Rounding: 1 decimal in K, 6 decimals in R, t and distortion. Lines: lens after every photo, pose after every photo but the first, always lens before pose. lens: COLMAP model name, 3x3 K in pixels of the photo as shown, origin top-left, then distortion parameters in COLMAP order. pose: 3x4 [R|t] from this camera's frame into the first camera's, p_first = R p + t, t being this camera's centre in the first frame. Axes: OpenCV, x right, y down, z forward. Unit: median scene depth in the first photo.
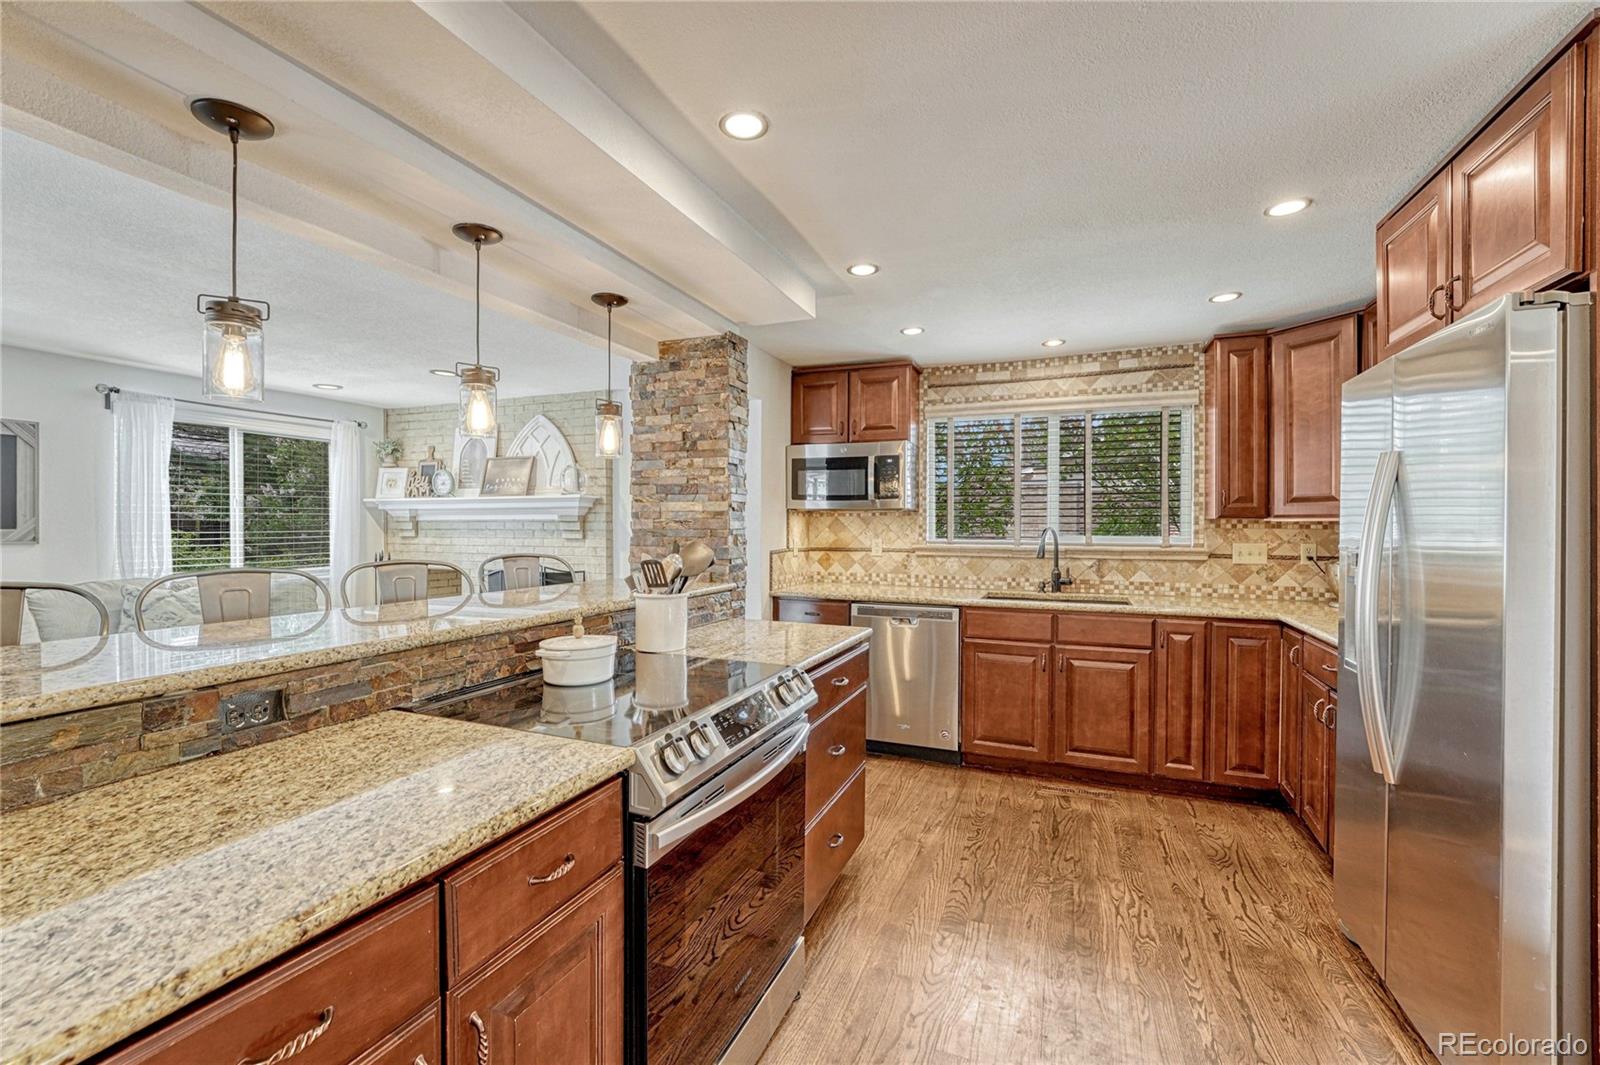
lens RADIAL K [[676.7, 0, 793.8], [0, 676.7, 526.8], [0, 0, 1]] dist [-0.001156, -0.000054]
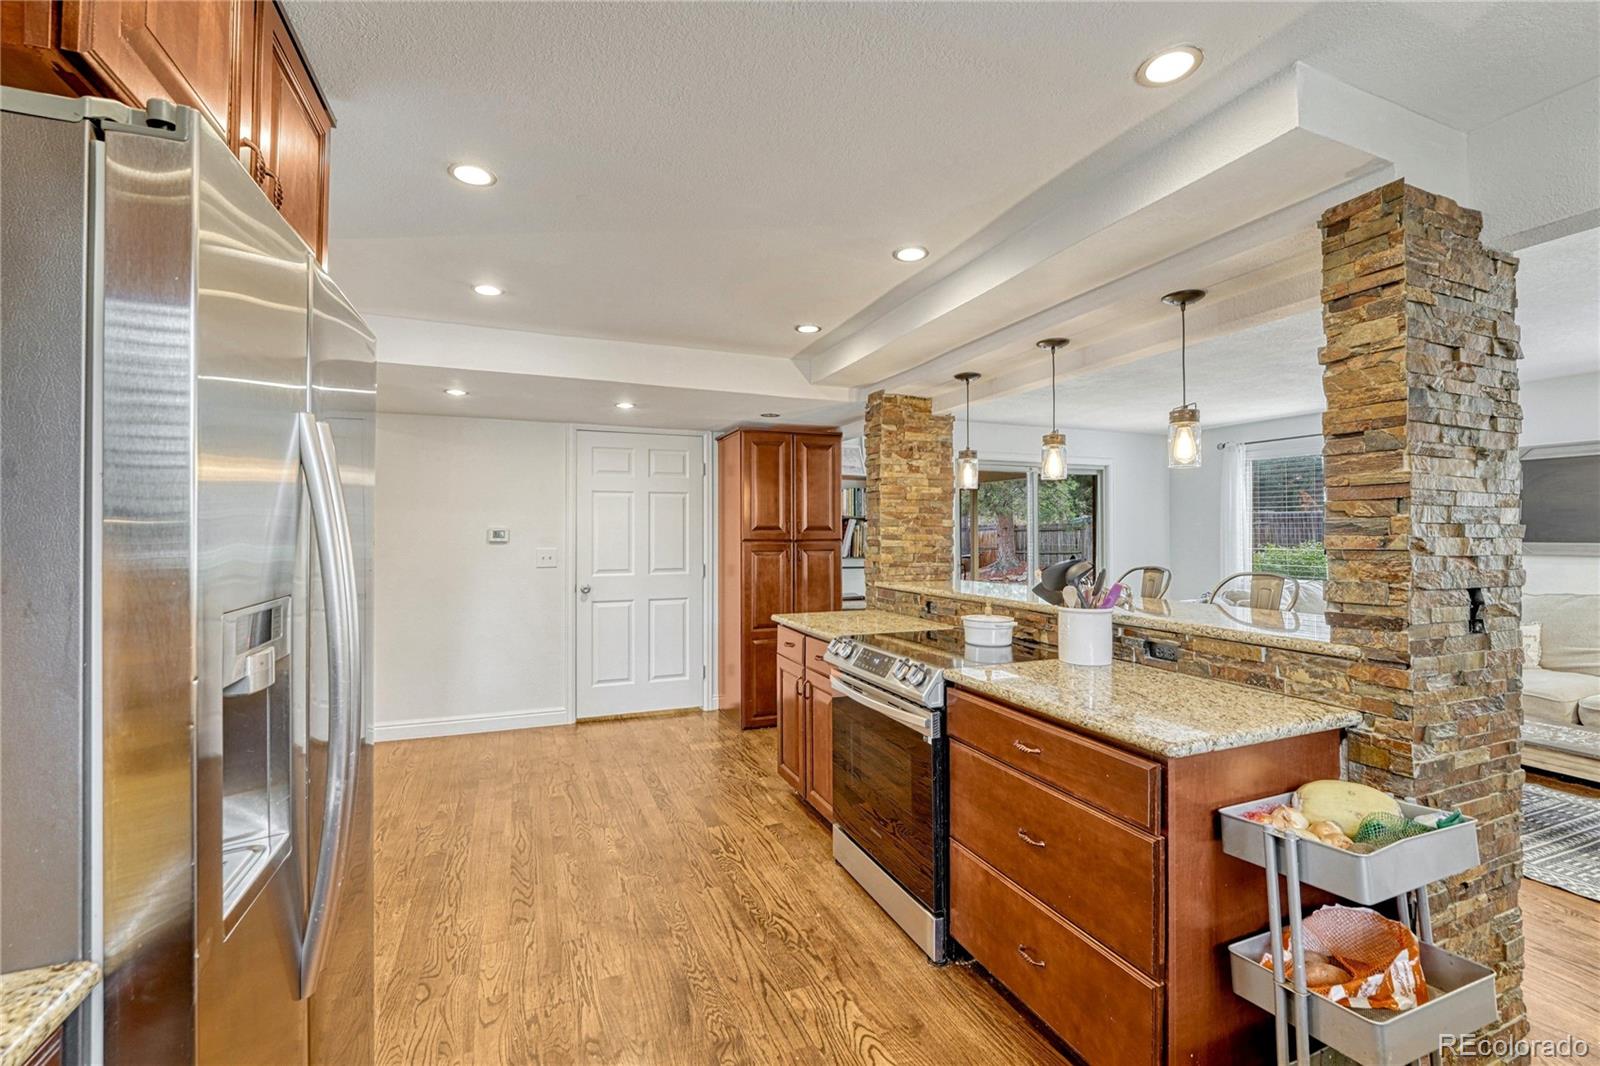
lens RADIAL K [[685.8, 0, 801.5], [0, 685.8, 522.2], [0, 0, 1]] dist [-0.002639, -0.000435]
pose [[-0.705605, -0.015295, -0.708440, 0.472128], [-0.003346, 0.999828, -0.018253, -0.005793], [0.708597, -0.010509, -0.705535, 0.805727]]
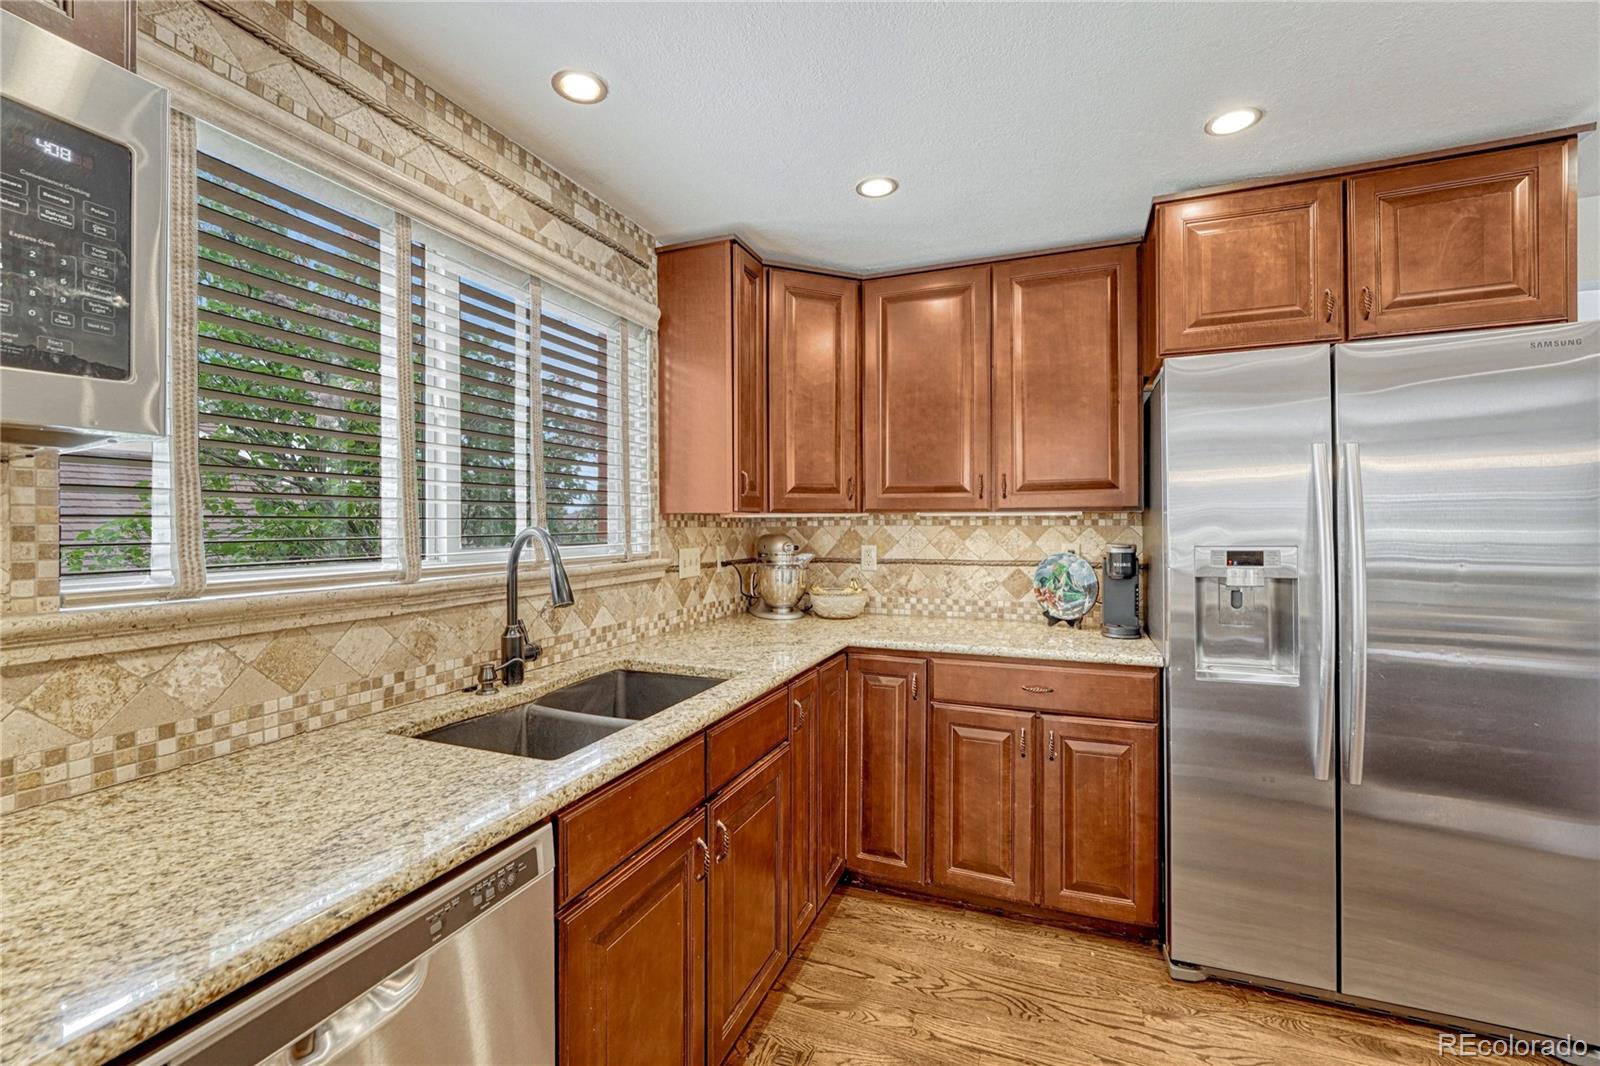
lens RADIAL K [[676.7, 0, 793.8], [0, 676.7, 527.3], [0, 0, 1]] dist [-0.001156, -0.000054]
pose [[-0.009675, -0.006977, 0.999929, -0.035521], [0.009875, 0.999926, 0.007072, -0.001489], [-0.999904, 0.009943, -0.009605, 0.842881]]
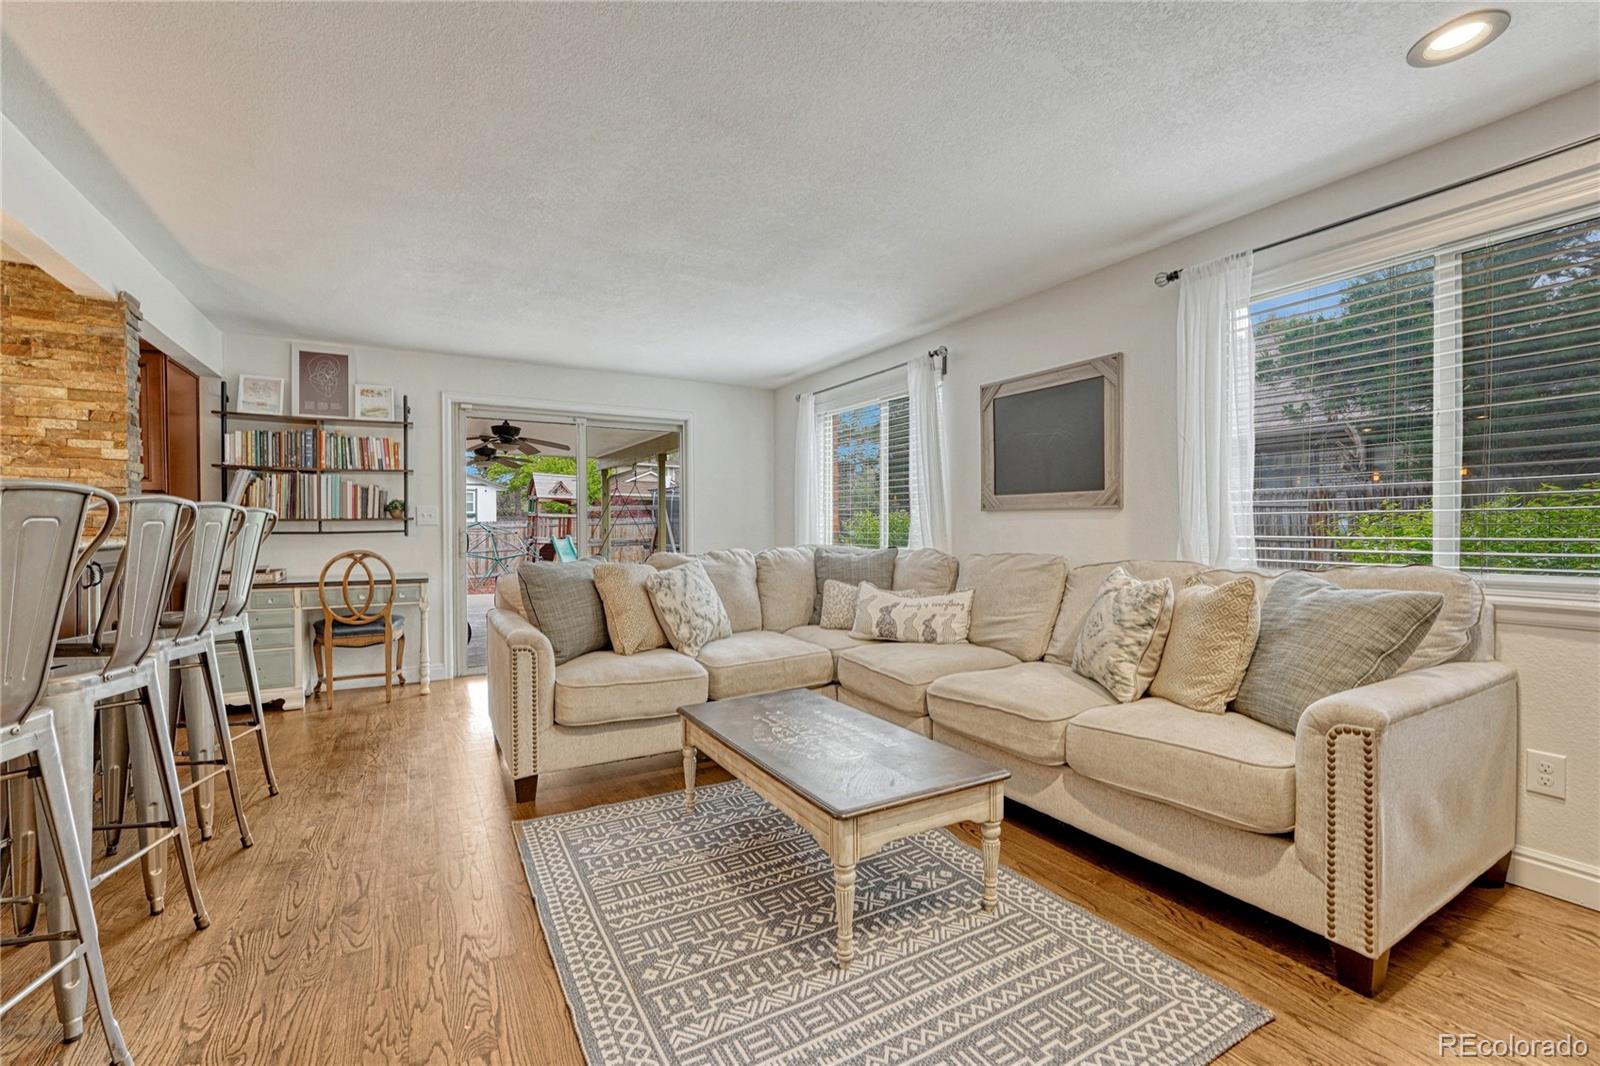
lens RADIAL K [[676.7, 0, 793.8], [0, 676.7, 527.3], [0, 0, 1]] dist [-0.001156, -0.000054]
pose [[-0.612495, -0.001380, -0.790474, -0.279556], [-0.002974, 0.999995, 0.000559, 0.050284], [0.790469, 0.002693, -0.612496, 1.228941]]
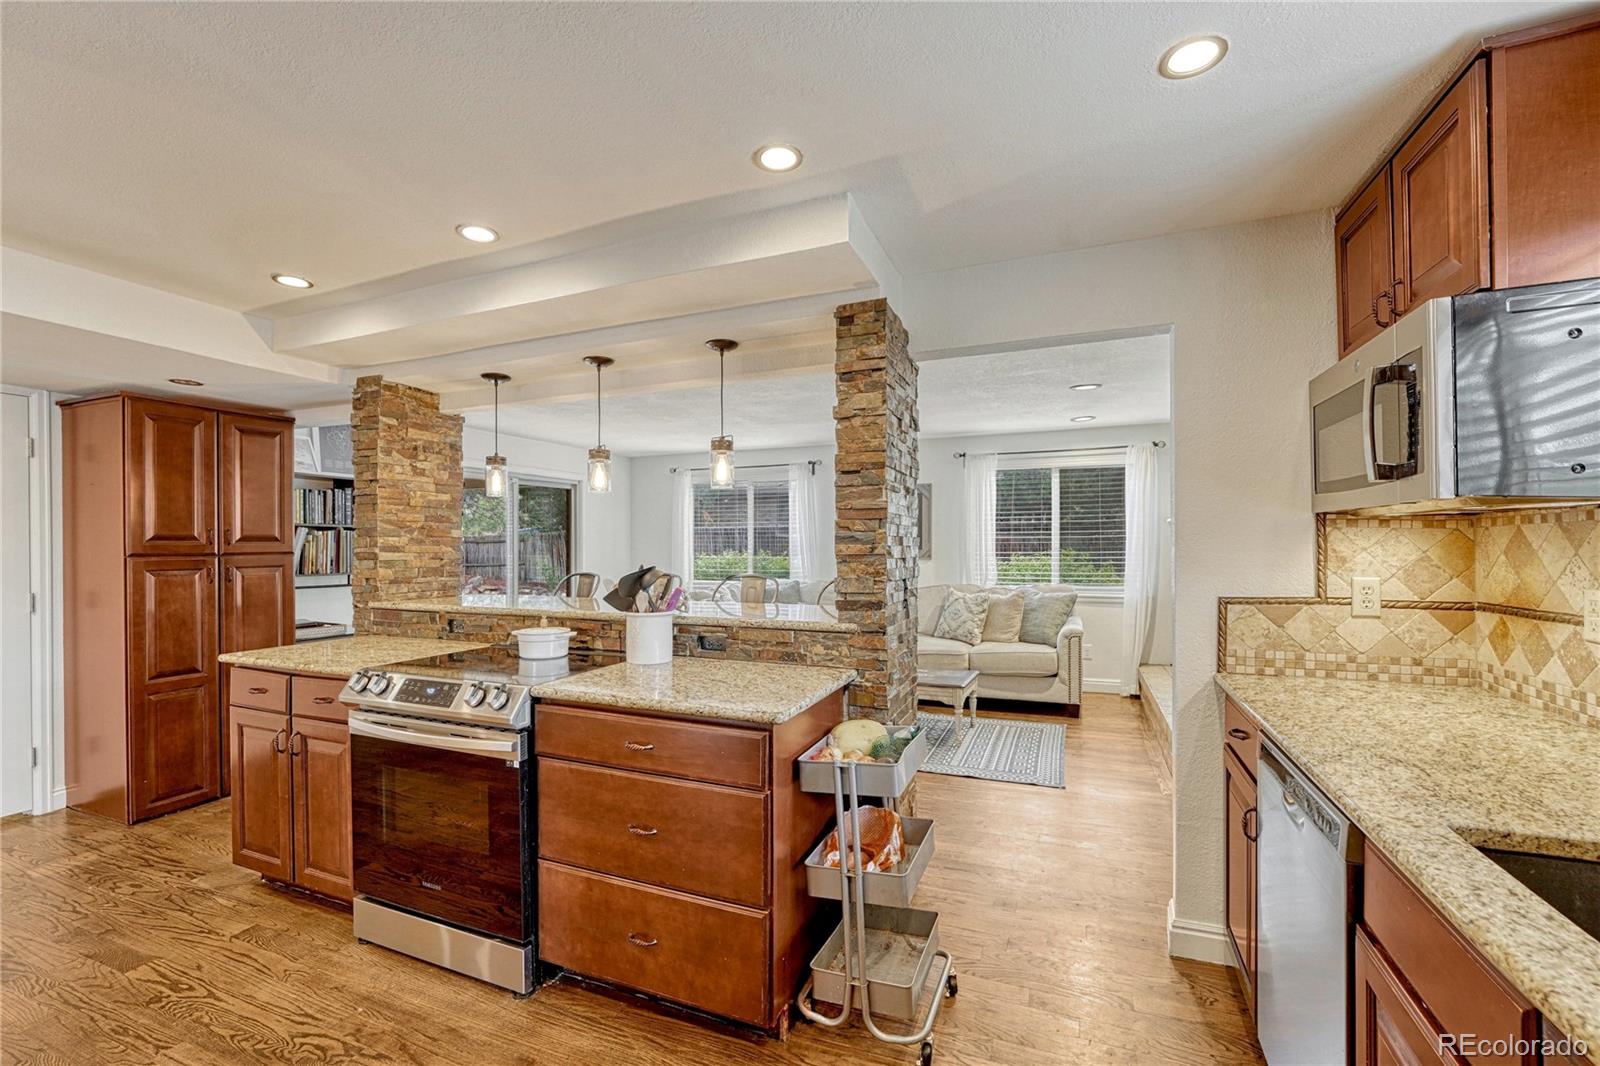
lens RADIAL K [[678.9, 0, 790.0], [0, 678.9, 545.5], [0, 0, 1]] dist [-0.002469, -0.000012]
pose [[-0.003514, -0.001810, -0.999992, 0.518425], [0.001840, 0.999997, -0.001816, -0.004667], [0.999992, -0.001846, -0.003511, 0.697306]]
